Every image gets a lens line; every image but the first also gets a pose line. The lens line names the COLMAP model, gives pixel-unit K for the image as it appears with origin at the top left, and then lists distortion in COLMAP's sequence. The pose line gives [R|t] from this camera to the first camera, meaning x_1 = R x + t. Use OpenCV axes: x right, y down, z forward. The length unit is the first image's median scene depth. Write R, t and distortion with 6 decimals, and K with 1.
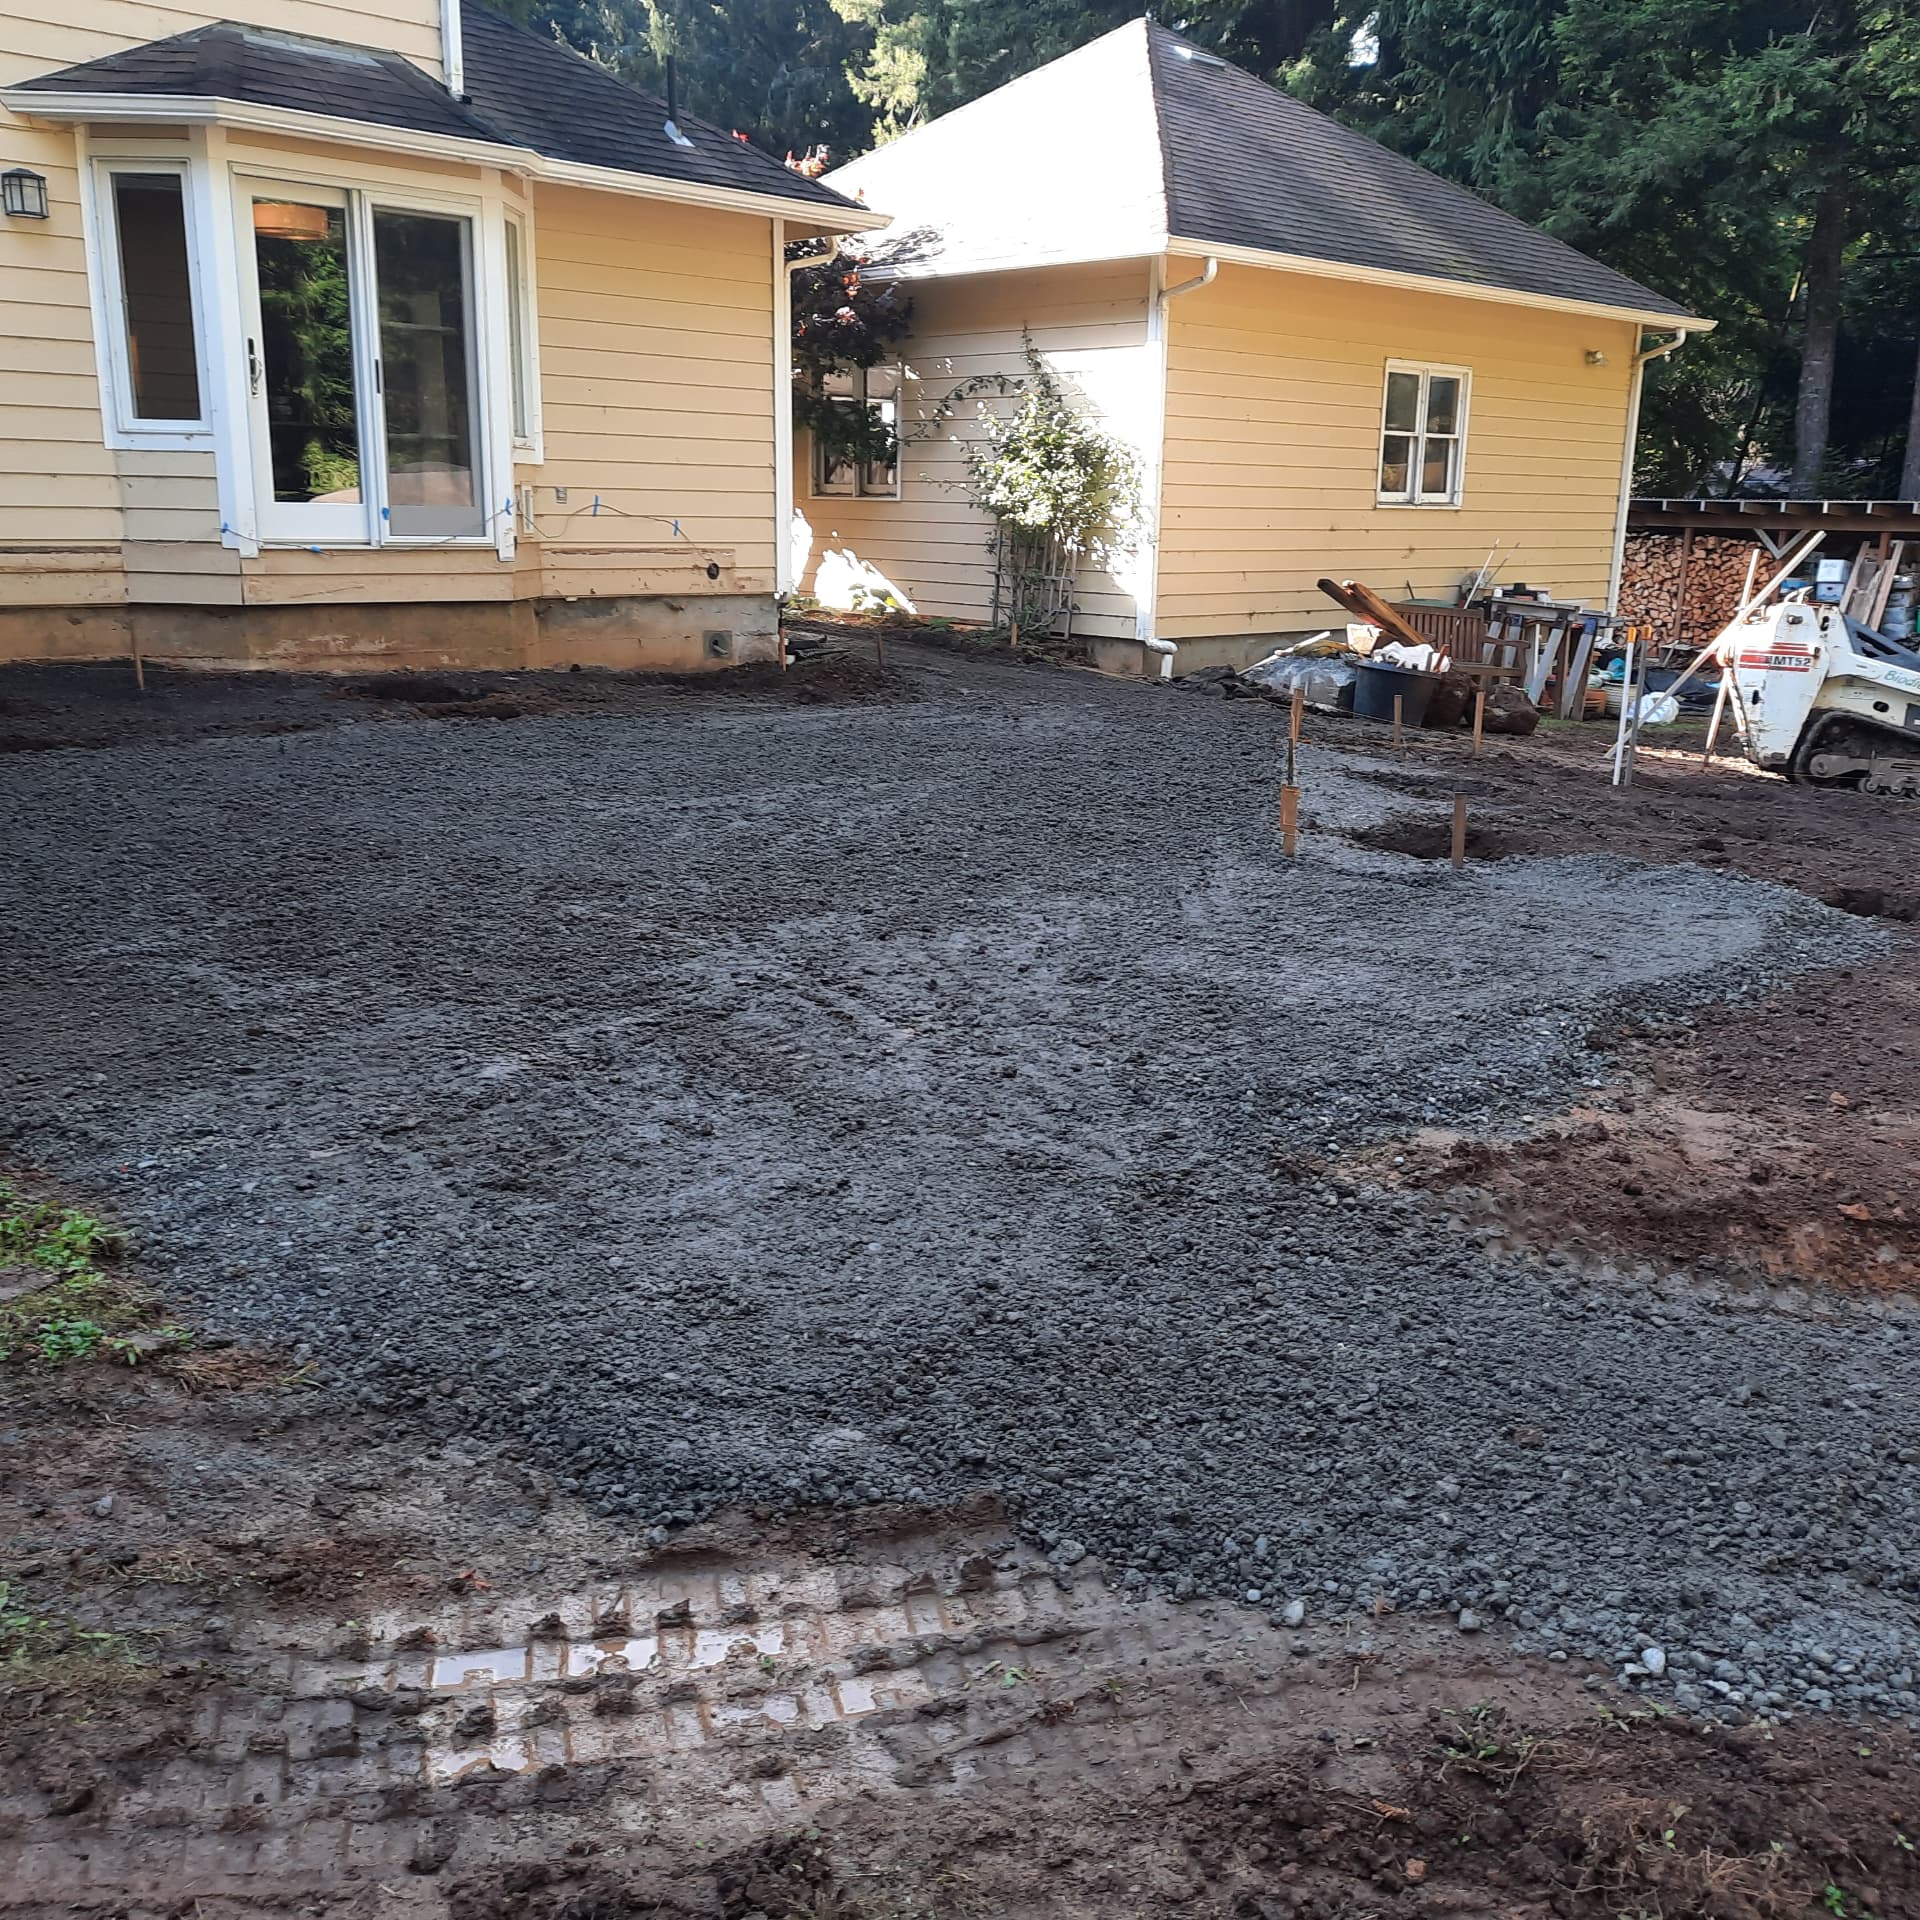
lens RADIAL K [[1876.7, 0, 980.5], [0, 1876.7, 973.3], [0, 0, 1]] dist [0.027582, 0.000000]
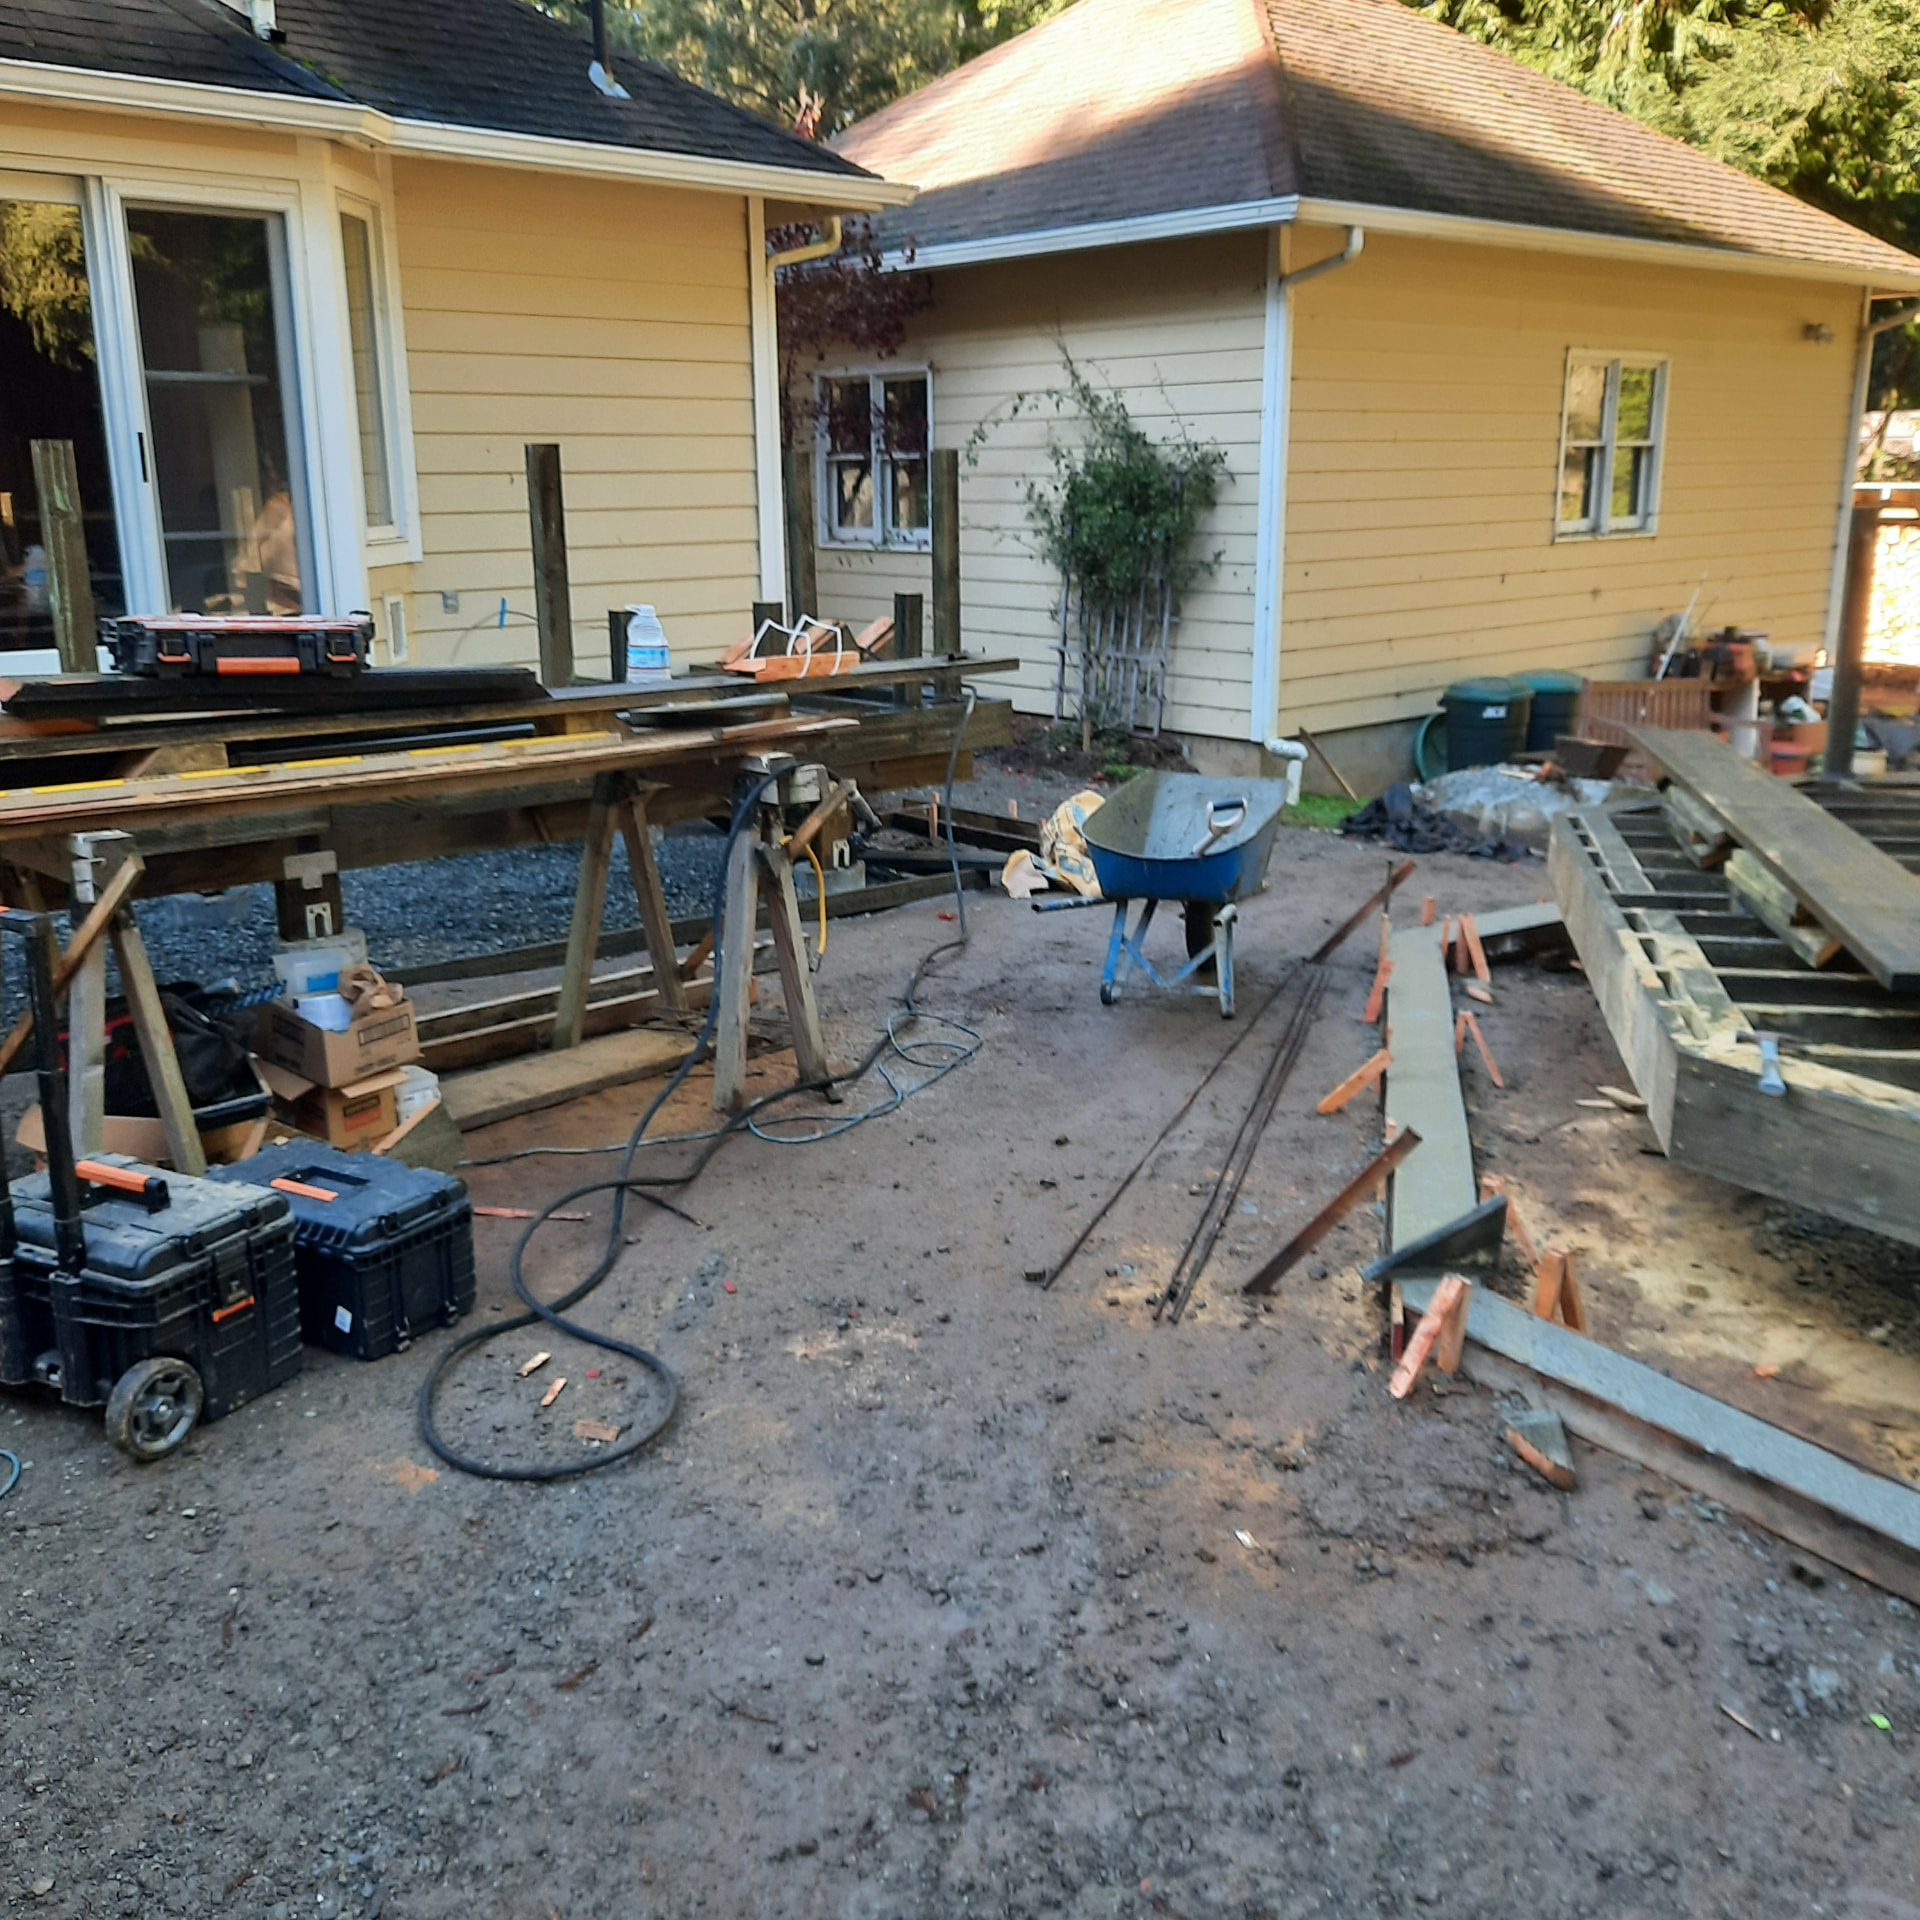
lens RADIAL K [[1876.7, 0, 945.9], [0, 1876.7, 958.9], [0, 0, 1]] dist [0.027582, 0.000000]
pose [[0.998935, -0.018959, -0.042074, -0.009275], [0.019407, 0.999759, 0.010265, -0.105820], [0.041869, -0.011071, 0.999062, 0.258817]]
